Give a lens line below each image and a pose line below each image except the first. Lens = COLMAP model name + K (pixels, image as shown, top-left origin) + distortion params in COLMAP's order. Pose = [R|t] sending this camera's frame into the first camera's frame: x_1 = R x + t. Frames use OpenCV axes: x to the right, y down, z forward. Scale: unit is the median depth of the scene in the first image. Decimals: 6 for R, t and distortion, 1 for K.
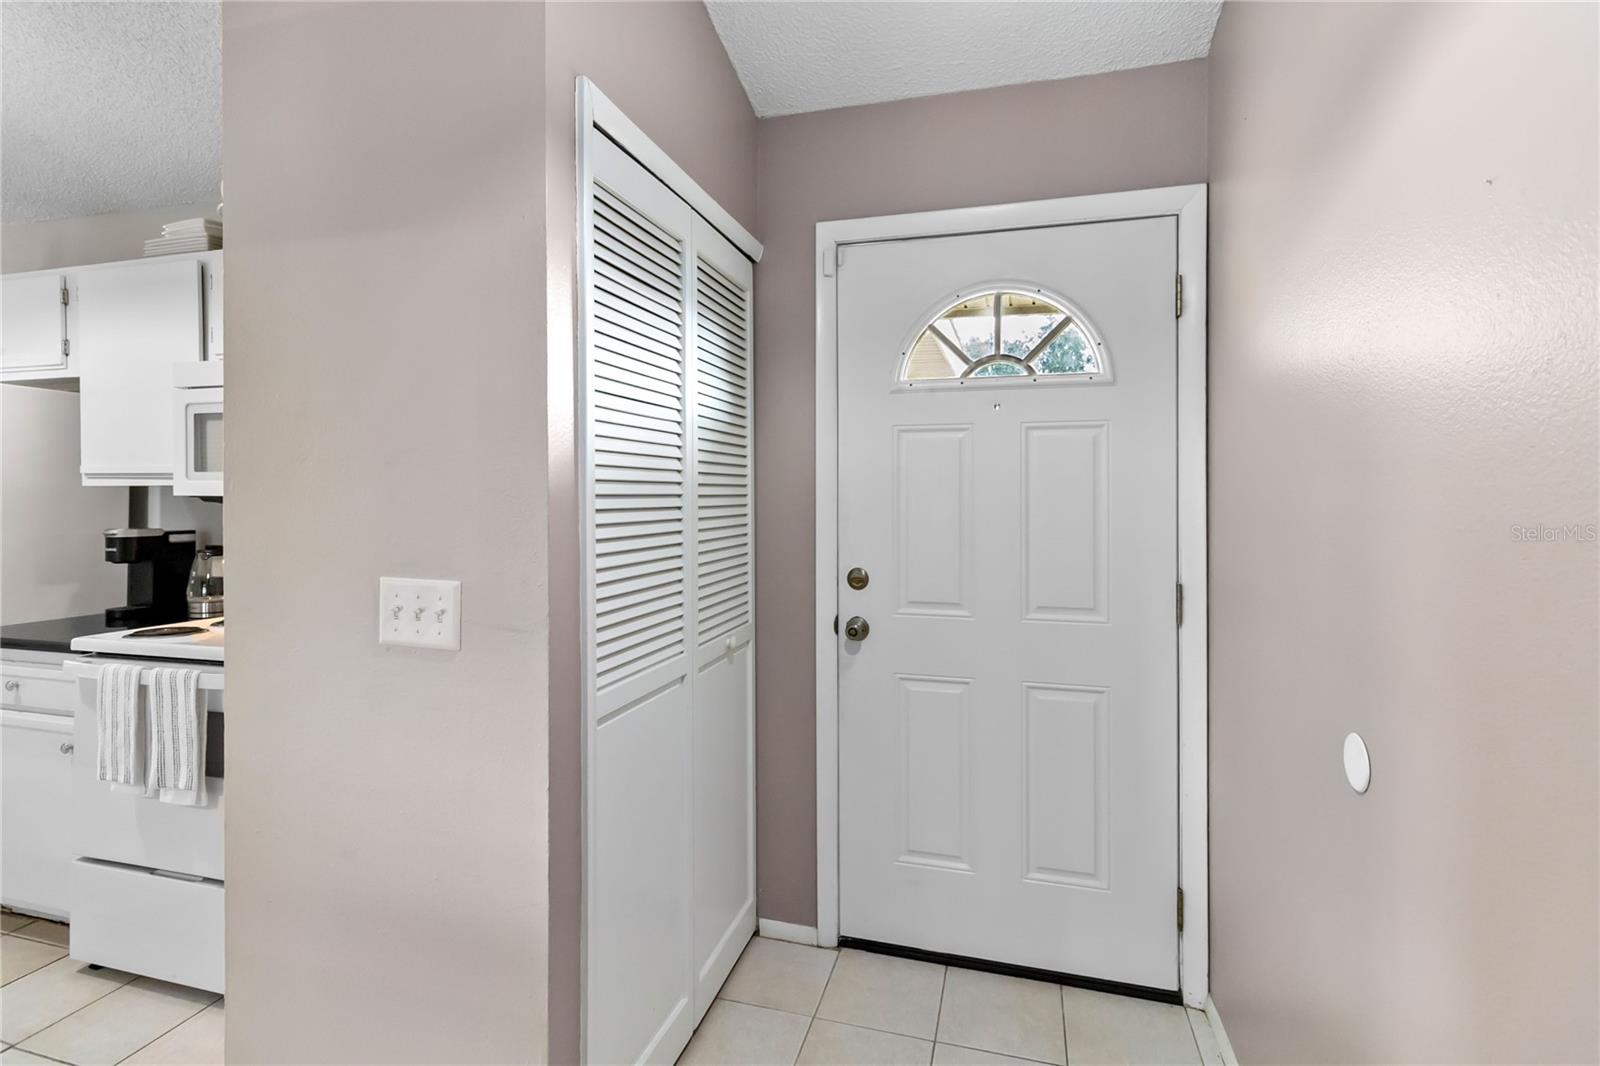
lens RADIAL K [[750.5, 0, 812.1], [0, 750.5, 492.1], [0, 0, 1]] dist [-0.001122, -0.000153]
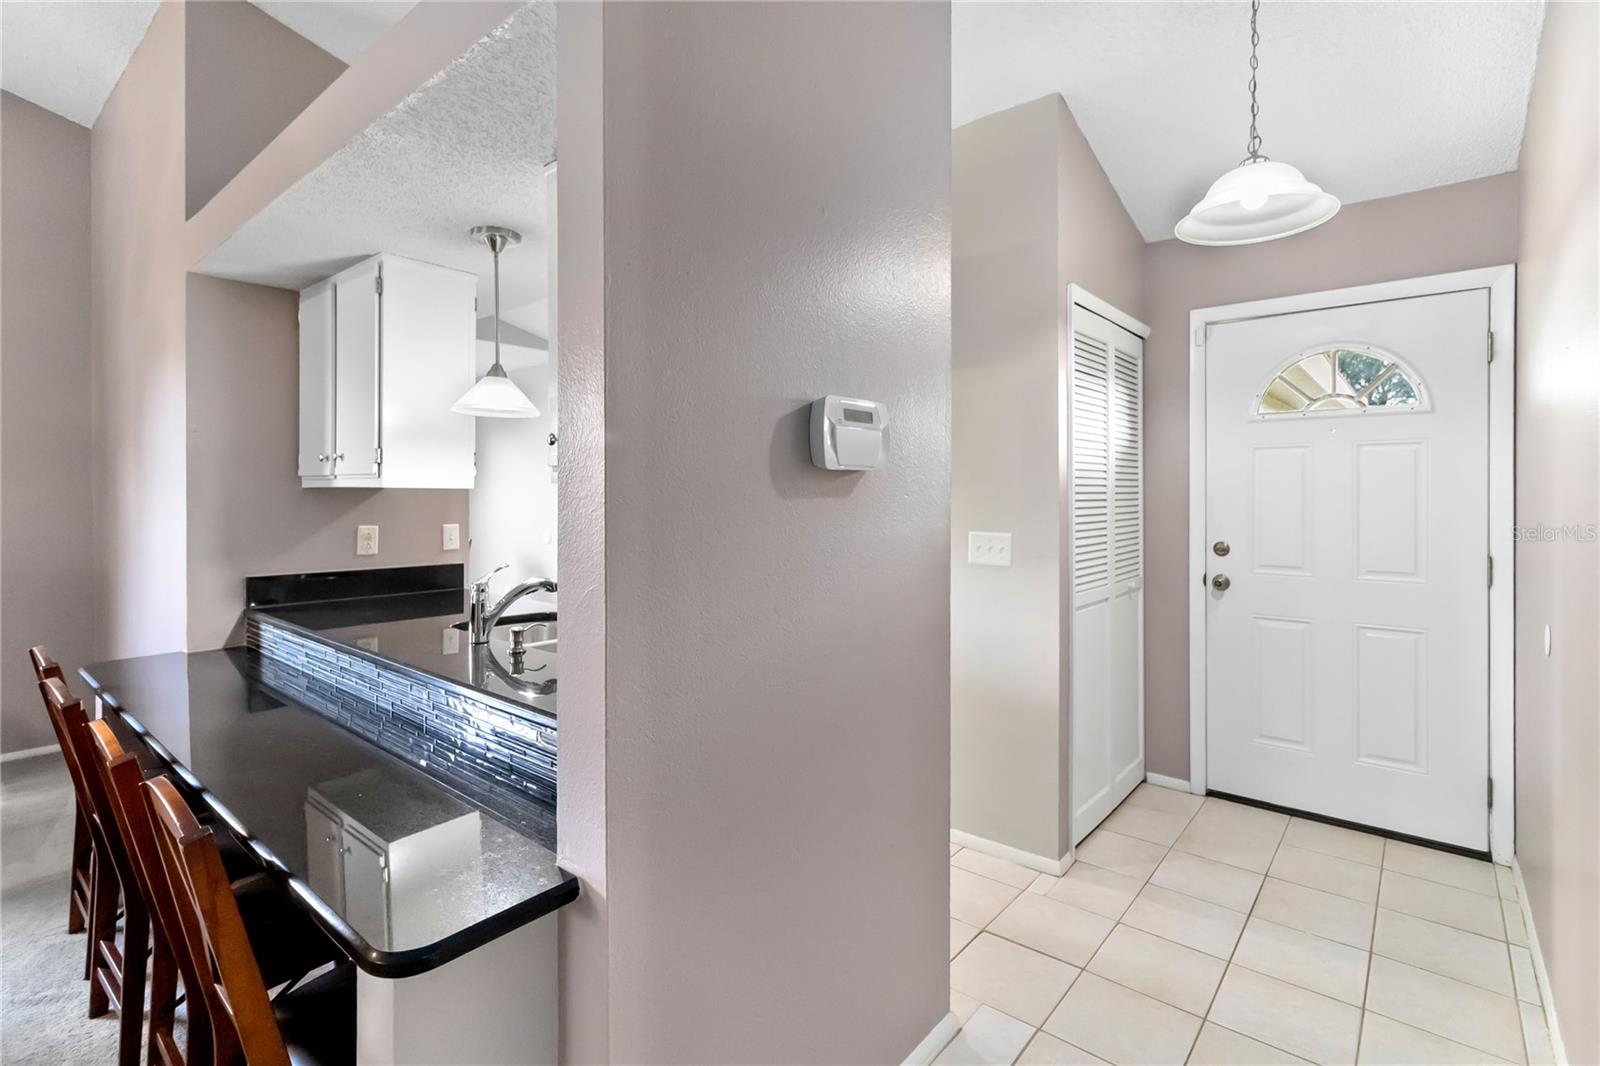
lens RADIAL K [[752.5, 0, 806.9], [0, 752.5, 497.1], [0, 0, 1]] dist [0.002348, 0.000326]
pose [[0.913519, 0.000266, -0.406796, -0.081699], [0.003284, 0.999962, 0.008030, -0.001351], [0.406783, -0.008672, 0.913484, -0.688976]]
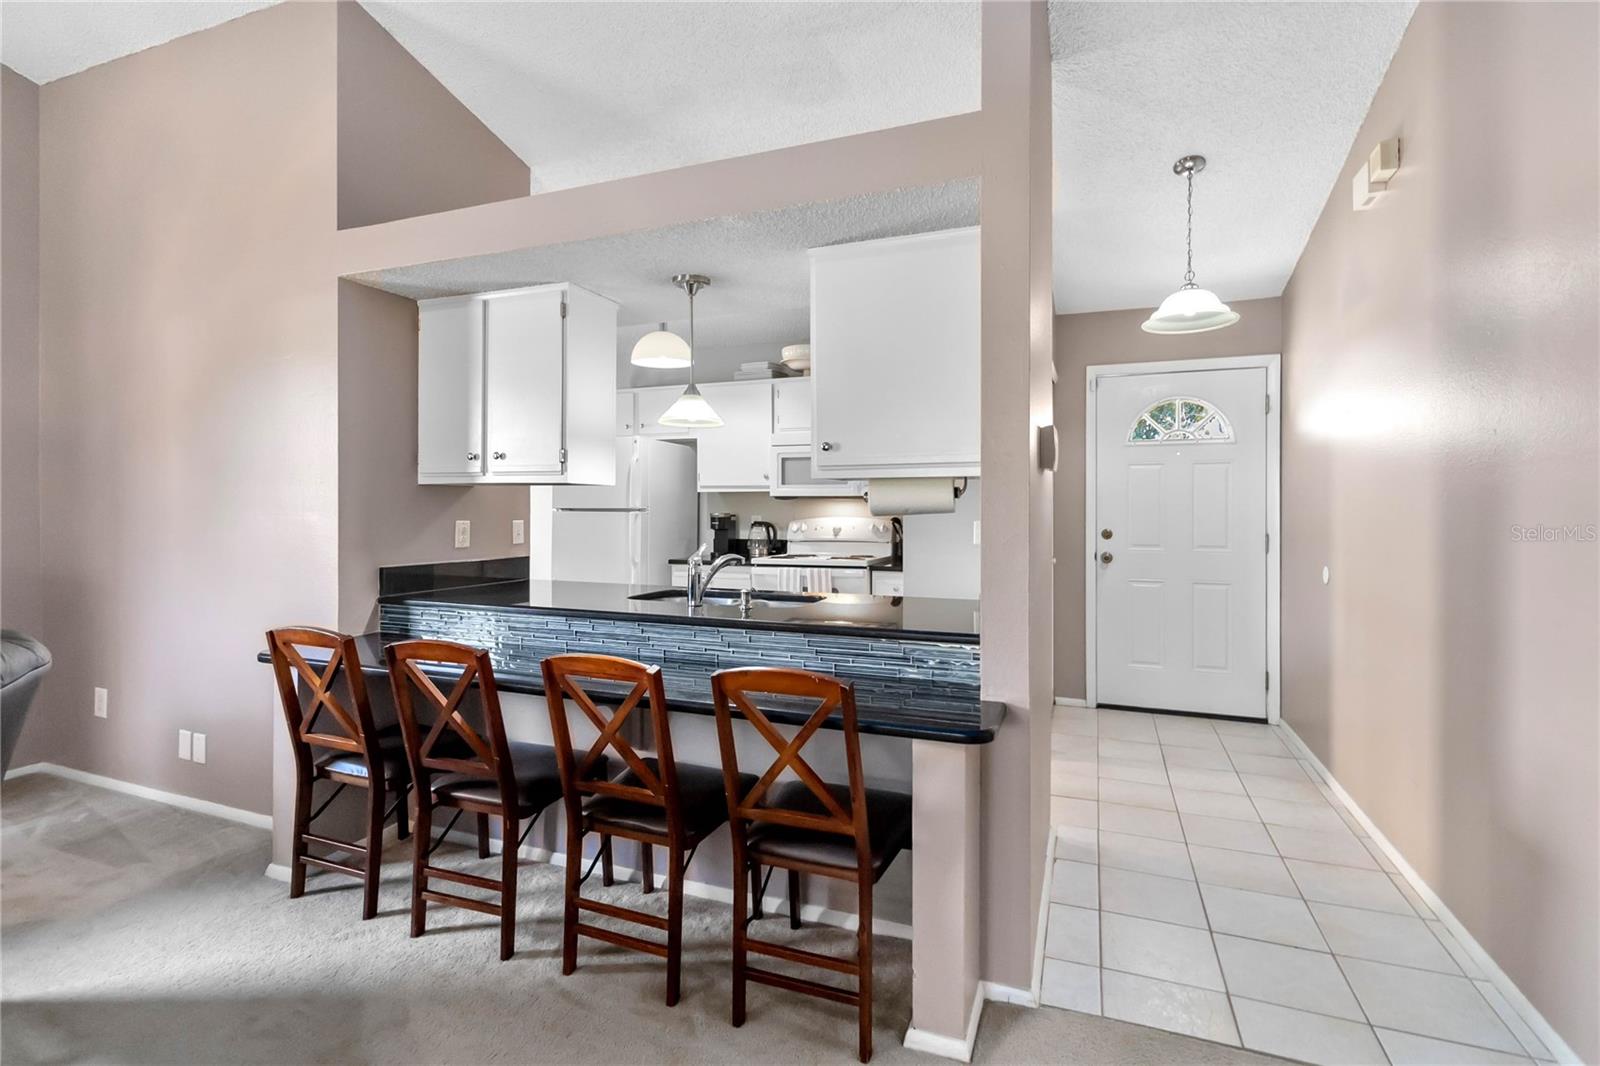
lens RADIAL K [[746.7, 0, 806.4], [0, 746.7, 508.9], [0, 0, 1]] dist [-0.000547, 0.000166]
pose [[0.995382, -0.001042, -0.095987, -0.581818], [0.001722, 0.999974, 0.007001, 0.027647], [0.095977, -0.007134, 0.995358, -1.180288]]
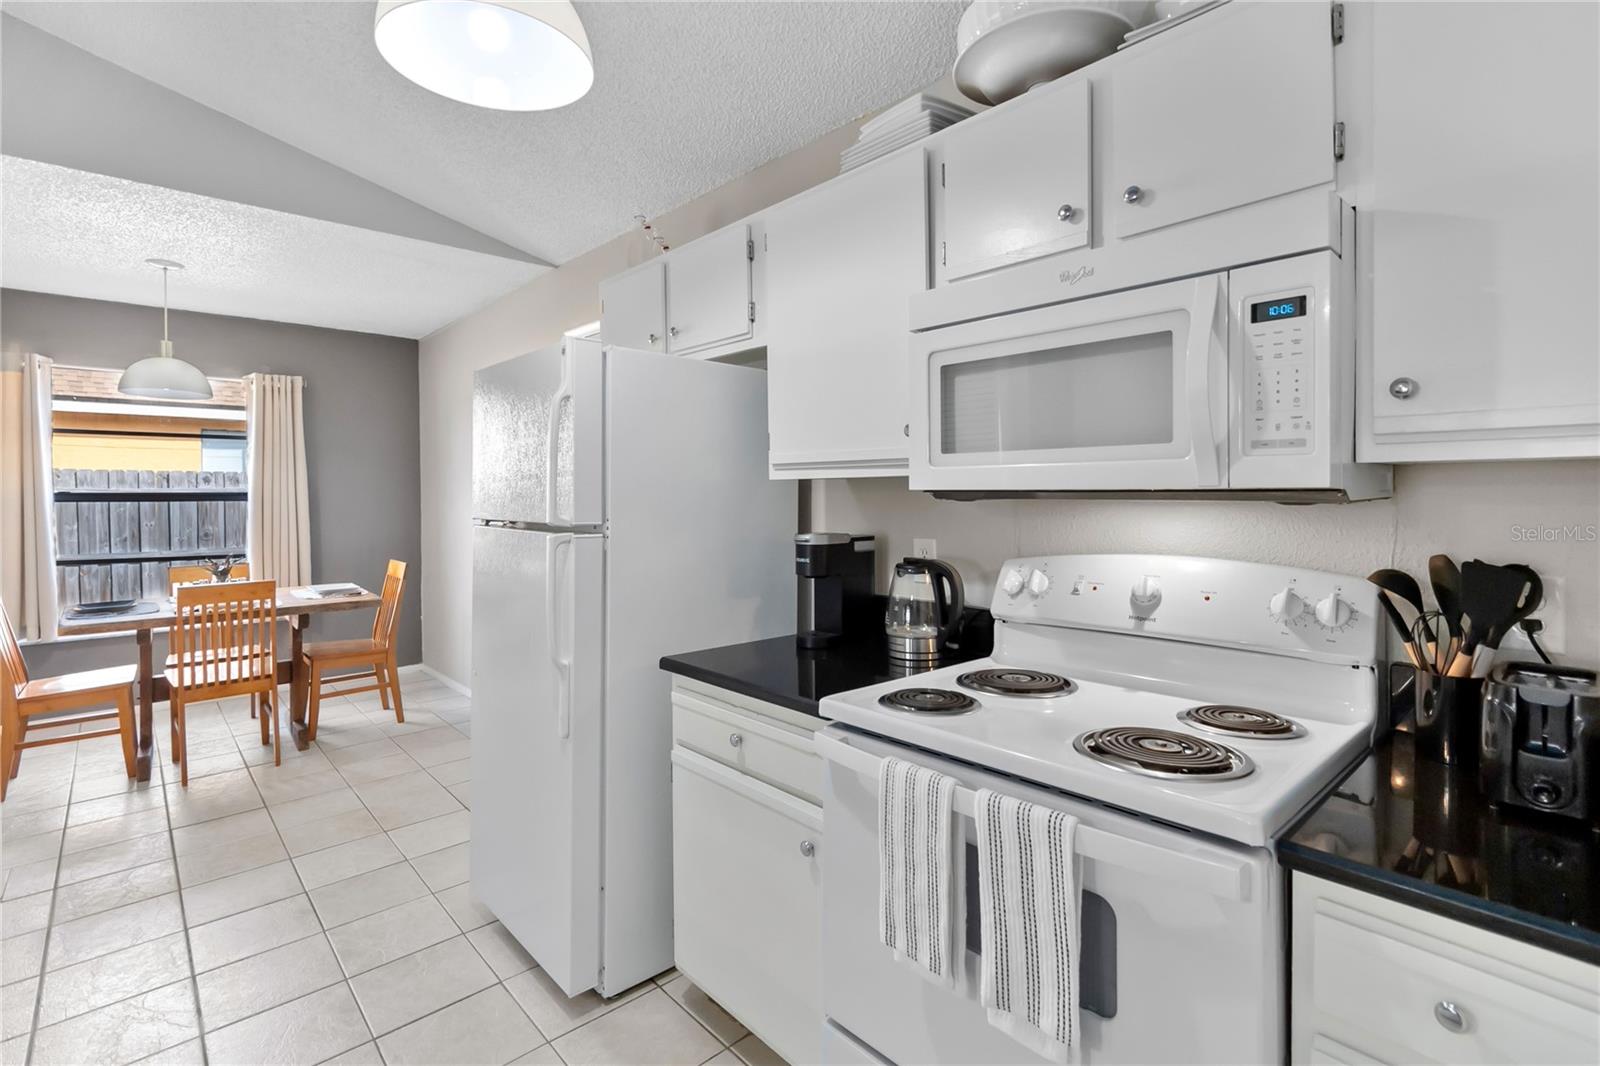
lens RADIAL K [[752.5, 0, 806.9], [0, 752.5, 497.1], [0, 0, 1]] dist [0.002348, 0.000326]
pose [[0.847144, -0.002059, -0.531360, -0.604687], [0.007667, 0.999936, 0.008348, 0.004649], [0.531308, -0.011146, 0.847105, 0.393946]]
